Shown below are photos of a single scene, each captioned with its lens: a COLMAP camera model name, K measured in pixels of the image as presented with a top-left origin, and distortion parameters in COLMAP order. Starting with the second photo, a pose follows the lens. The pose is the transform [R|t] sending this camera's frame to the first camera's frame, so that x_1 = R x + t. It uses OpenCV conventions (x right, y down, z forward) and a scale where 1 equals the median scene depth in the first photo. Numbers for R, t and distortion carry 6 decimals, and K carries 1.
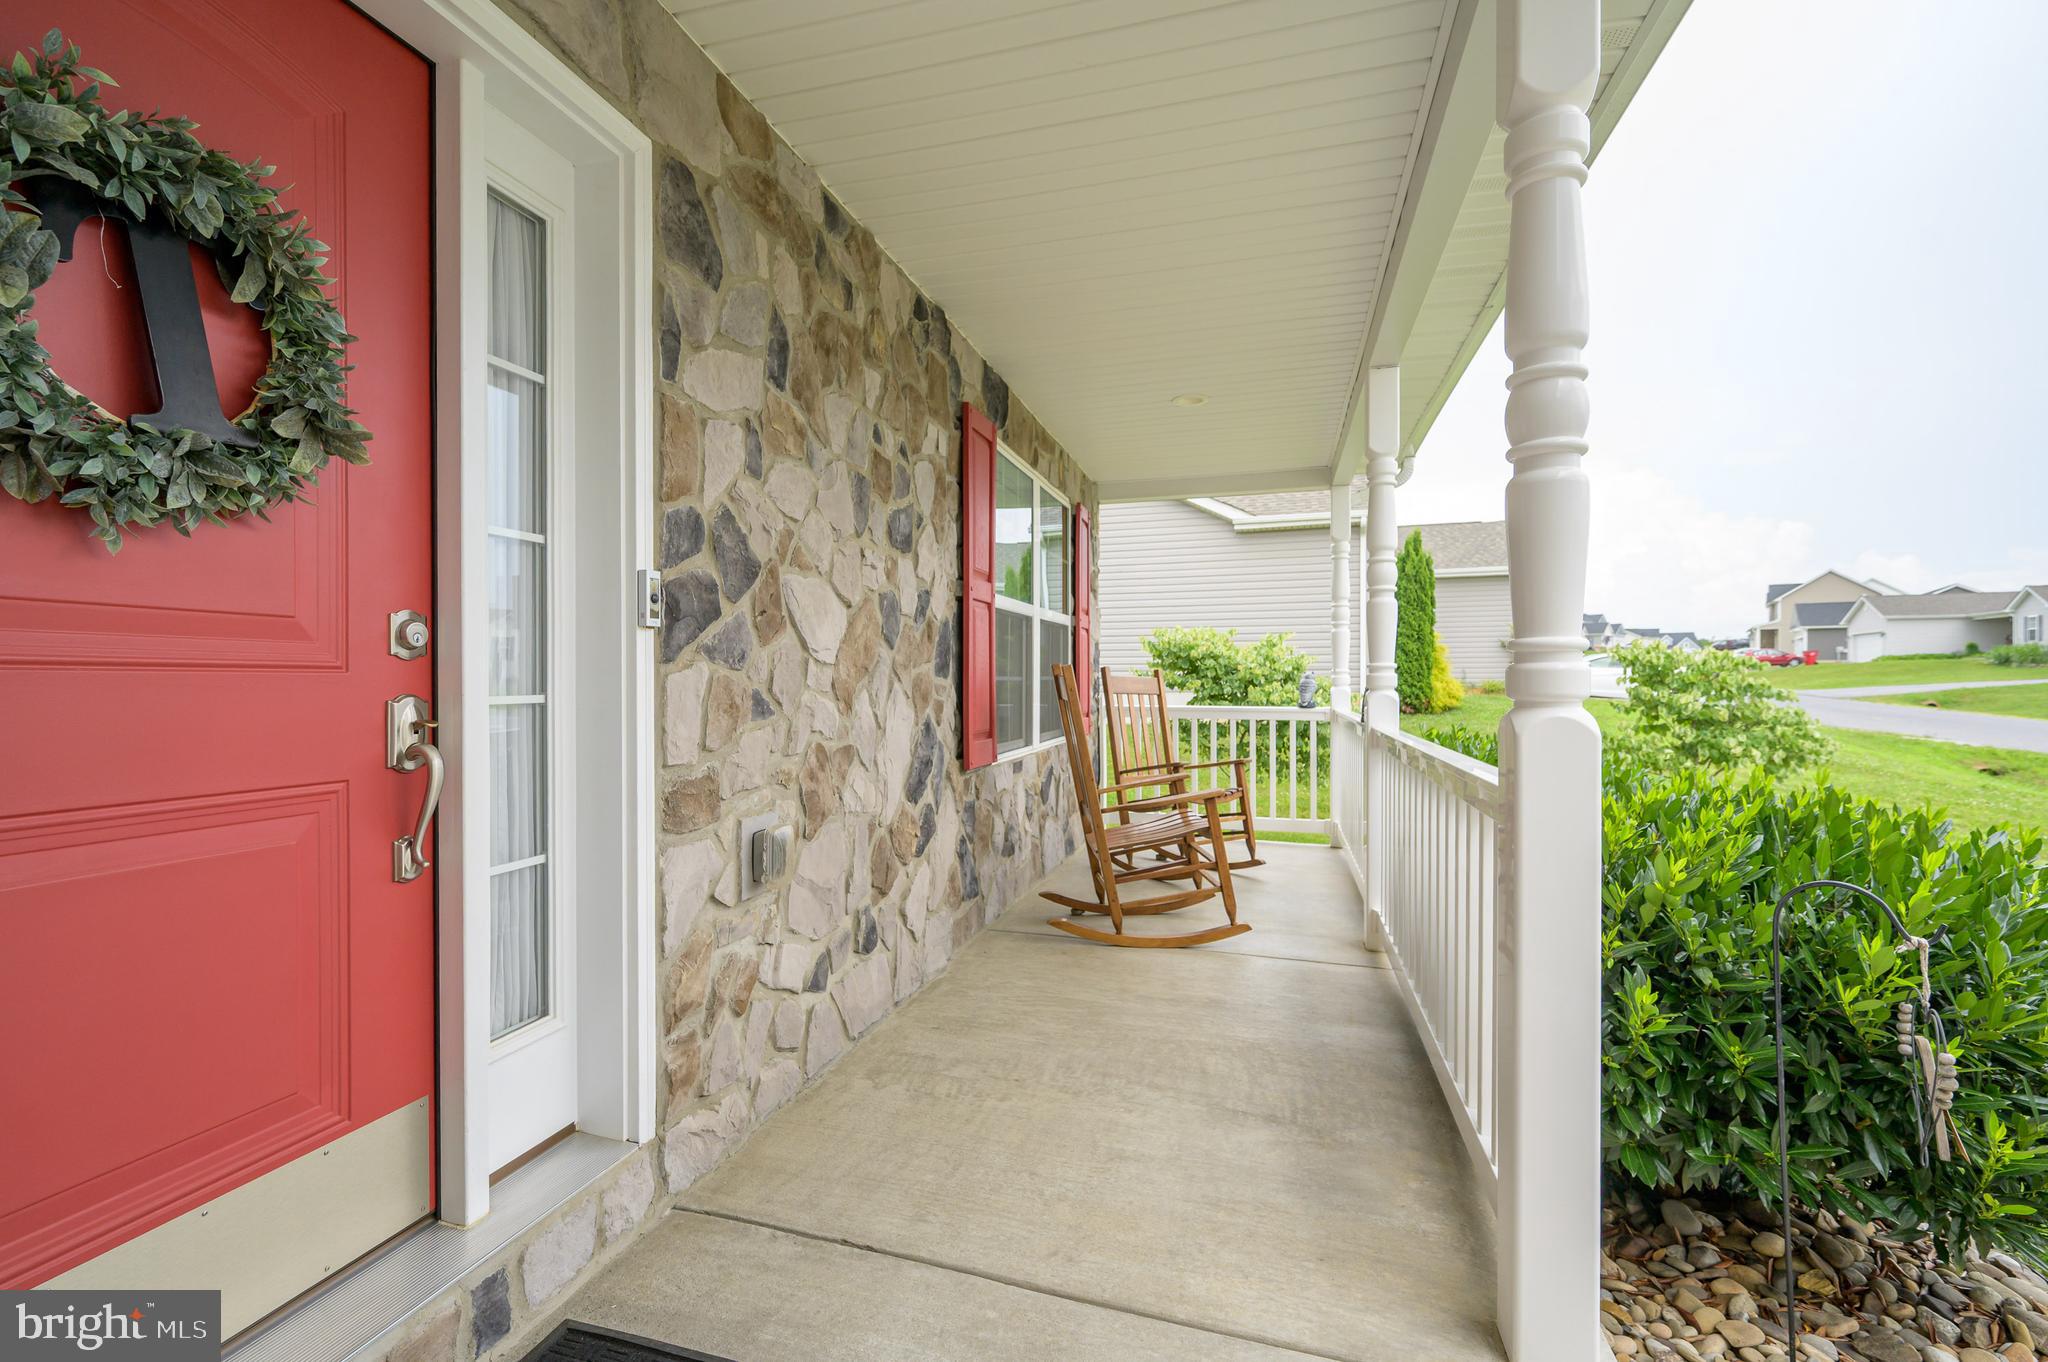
lens RADIAL K [[917.9, 0, 1012.8], [0, 917.9, 685.0], [0, 0, 1]] dist [0.001635, -0.000143]
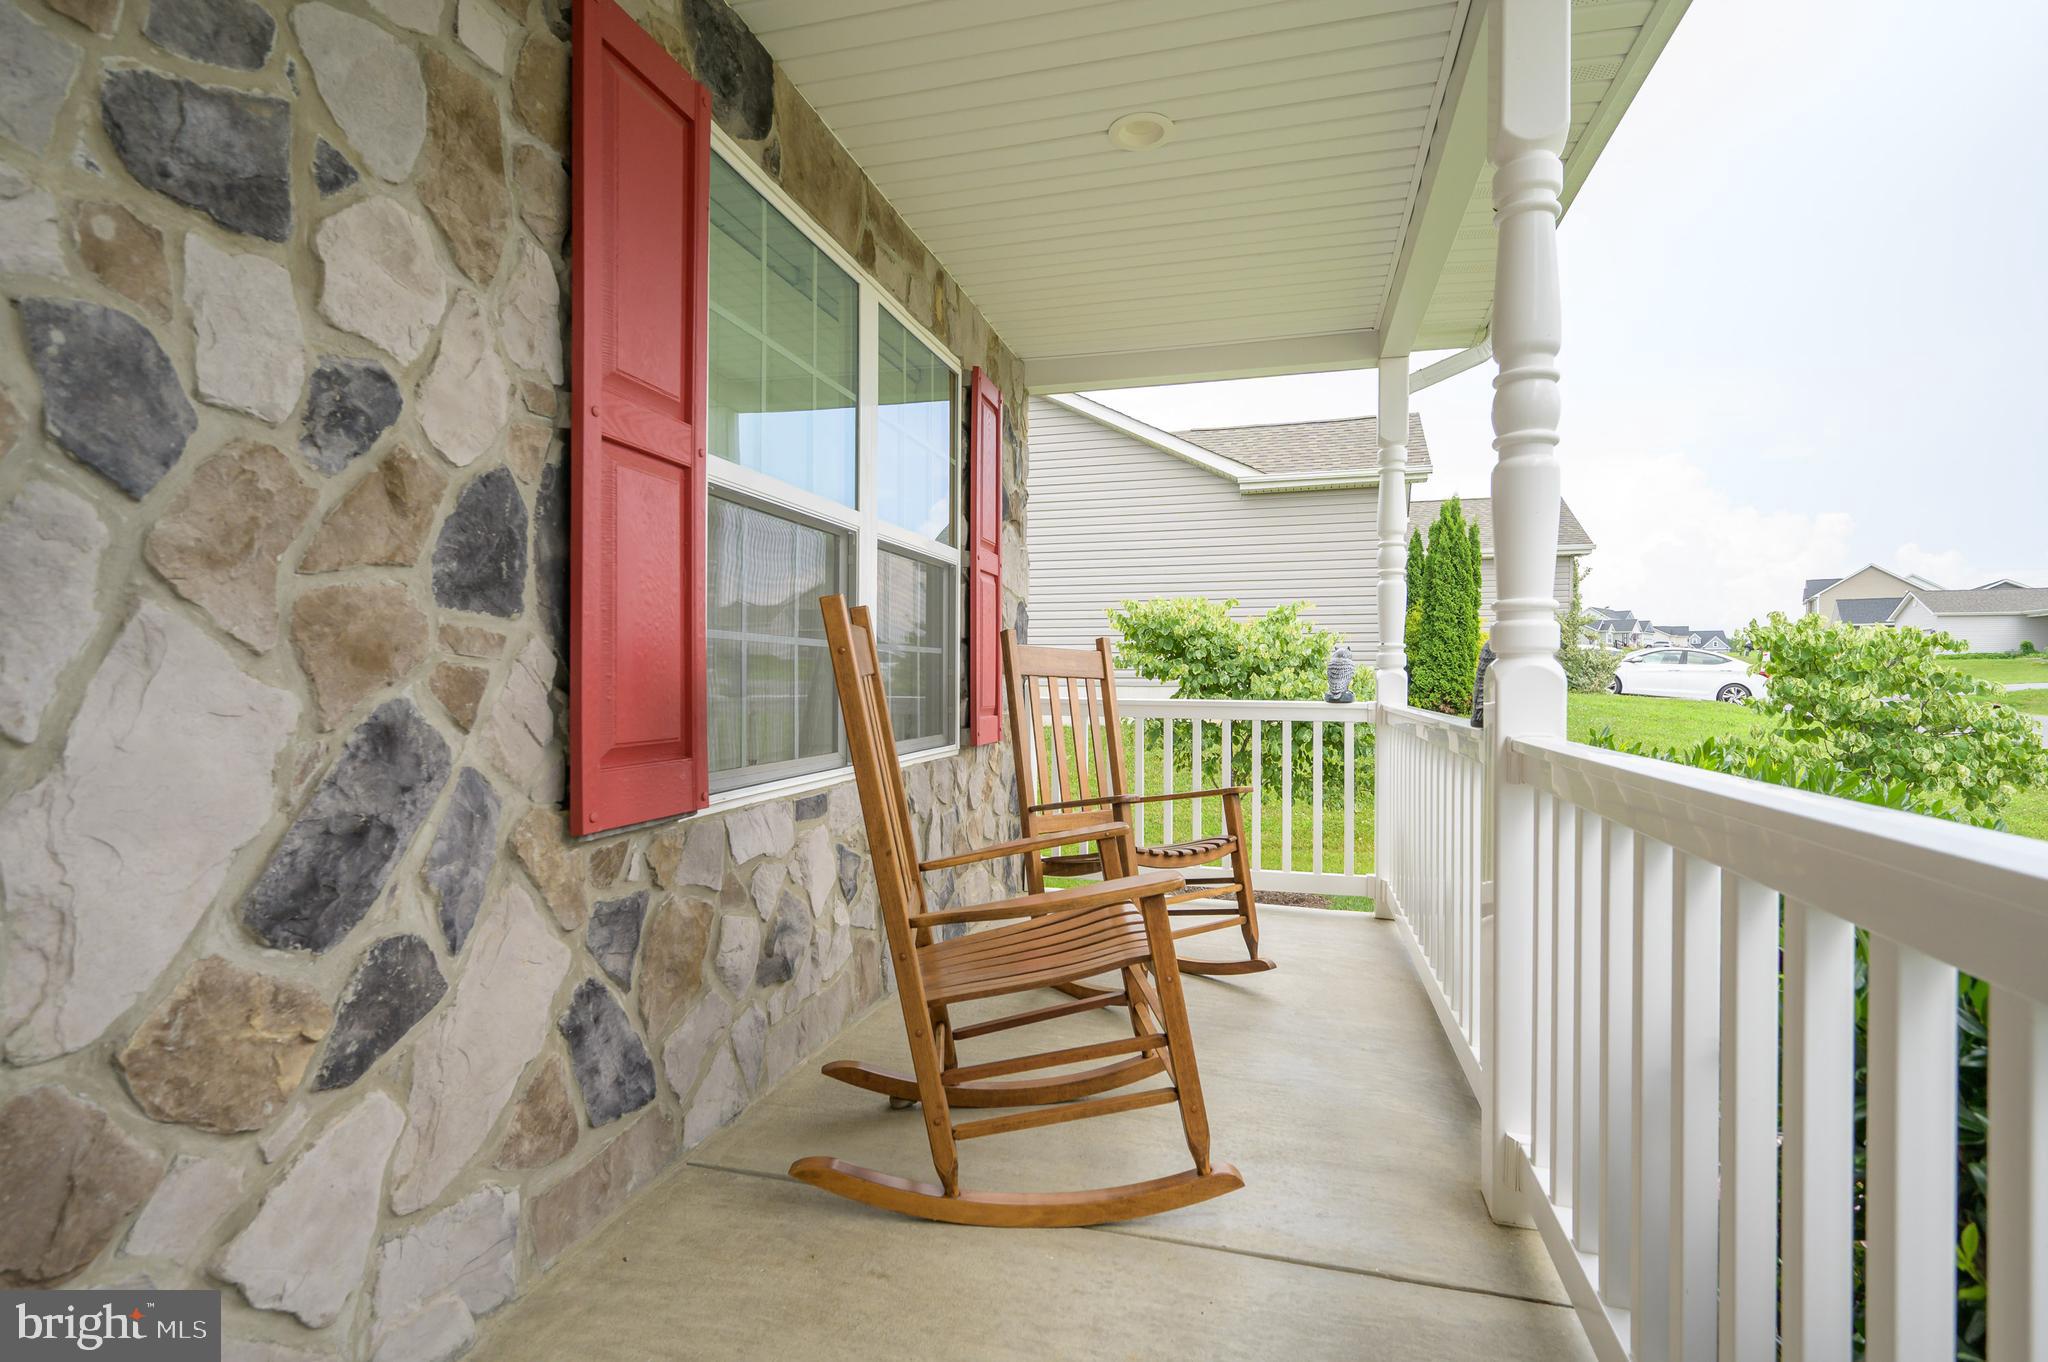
lens RADIAL K [[1000.1, 0, 1020.3], [0, 1000.1, 674.1], [0, 0, 1]] dist [0.002991, -0.000031]
pose [[0.999818, 0.005458, 0.018256, 0.149957], [-0.005337, 0.999963, -0.006679, 0.020163], [-0.018292, 0.006580, 0.999811, 0.543128]]
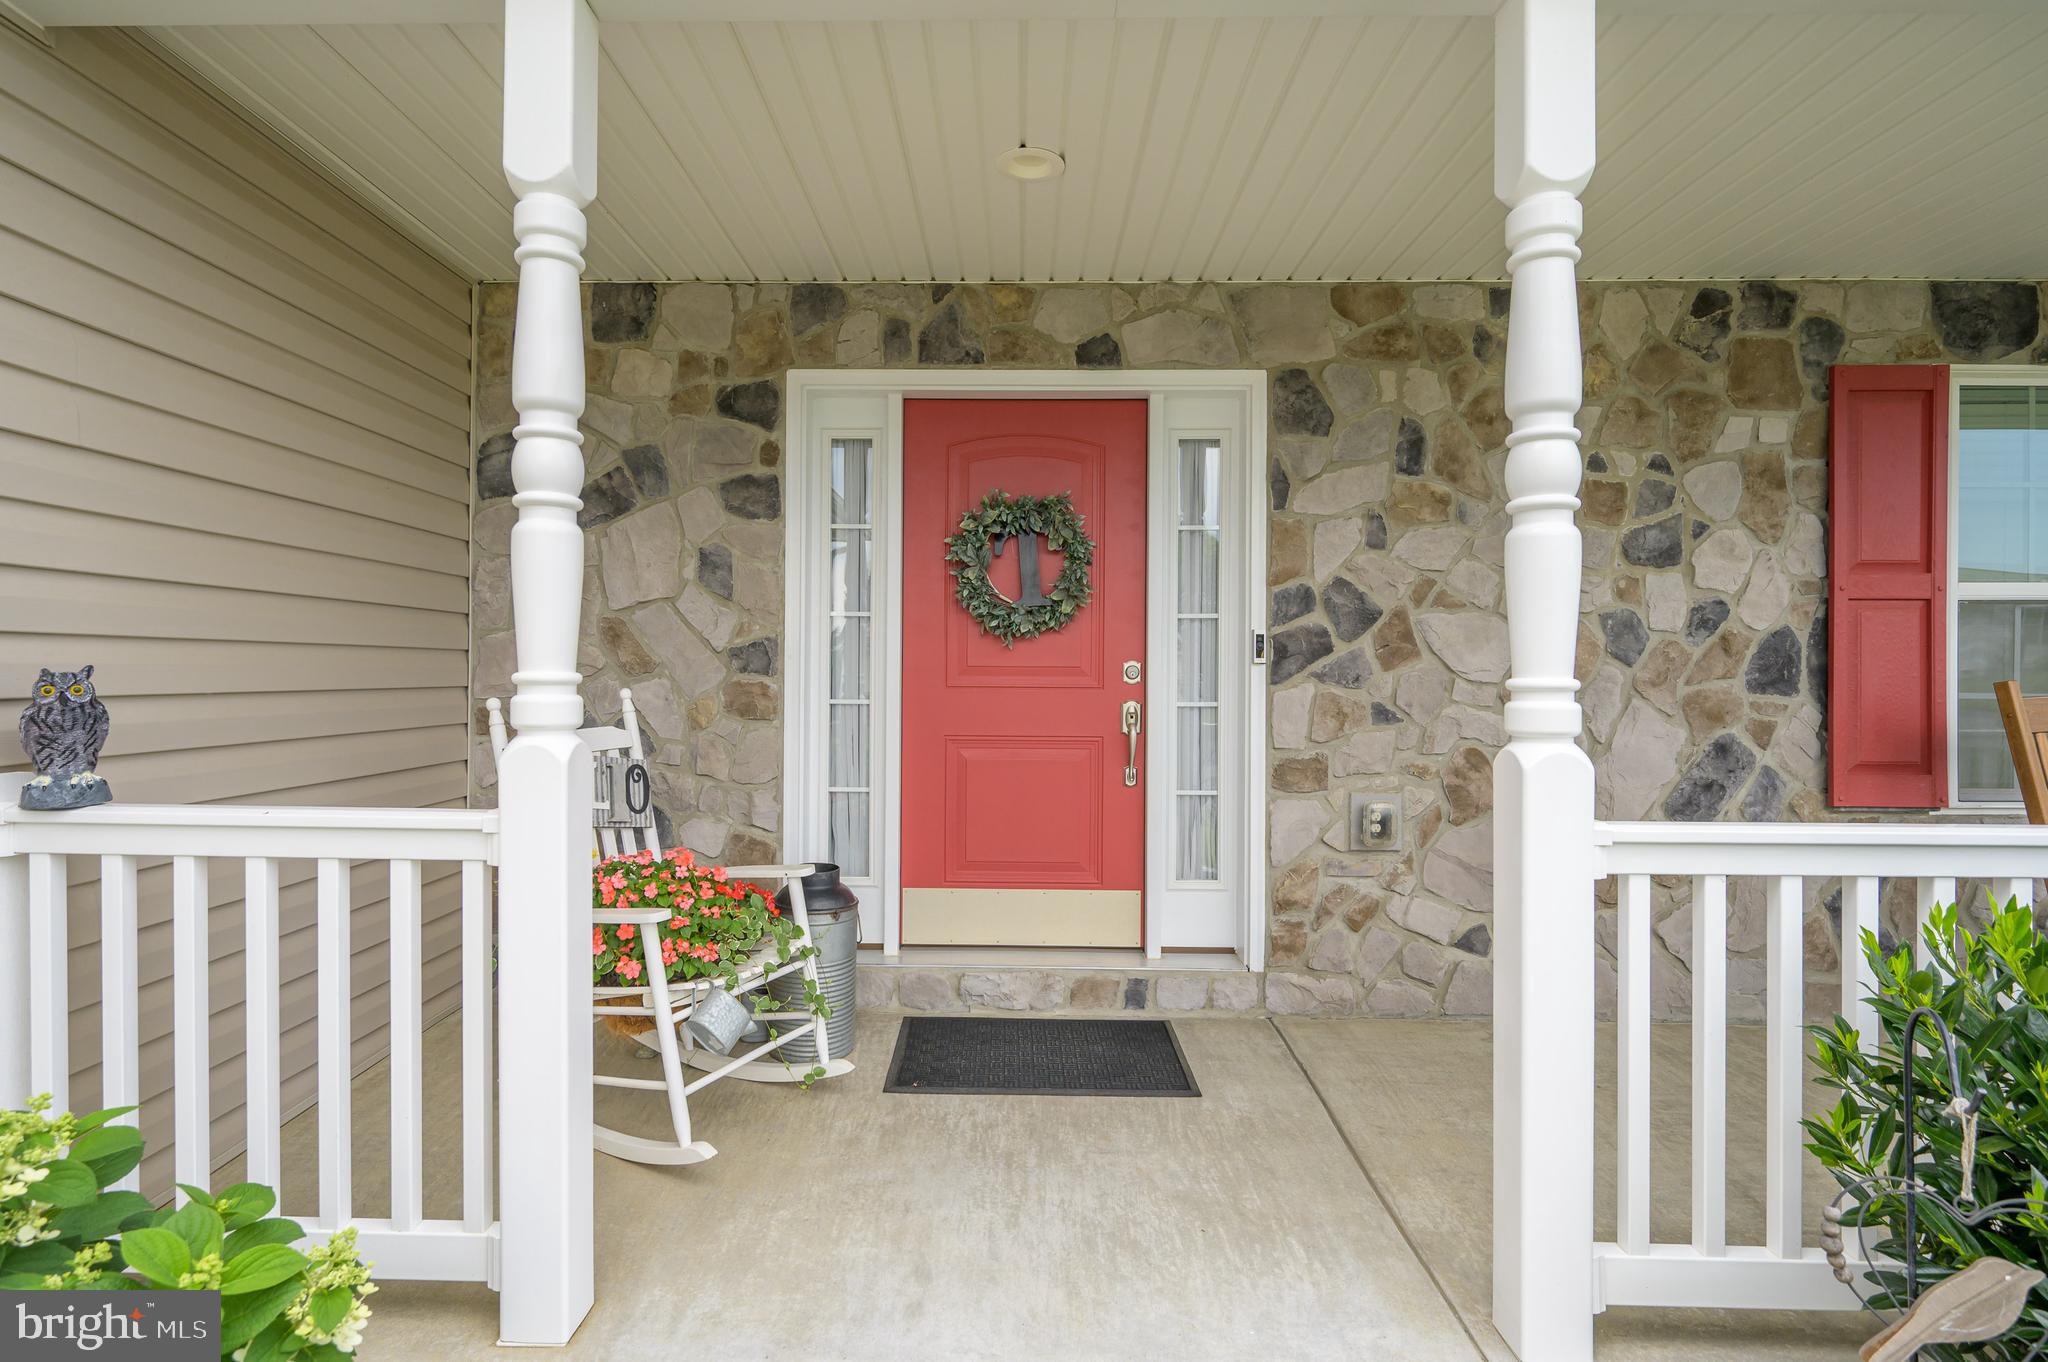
lens RADIAL K [[1019.5, 0, 1019.0], [0, 1019.5, 676.9], [0, 0, 1]] dist [-0.005249, -0.001256]
pose [[0.275046, 0.003921, -0.961423, 0.647276], [-0.011178, 0.999937, 0.000880, -0.017852], [0.961366, 0.010505, 0.275072, 0.036372]]
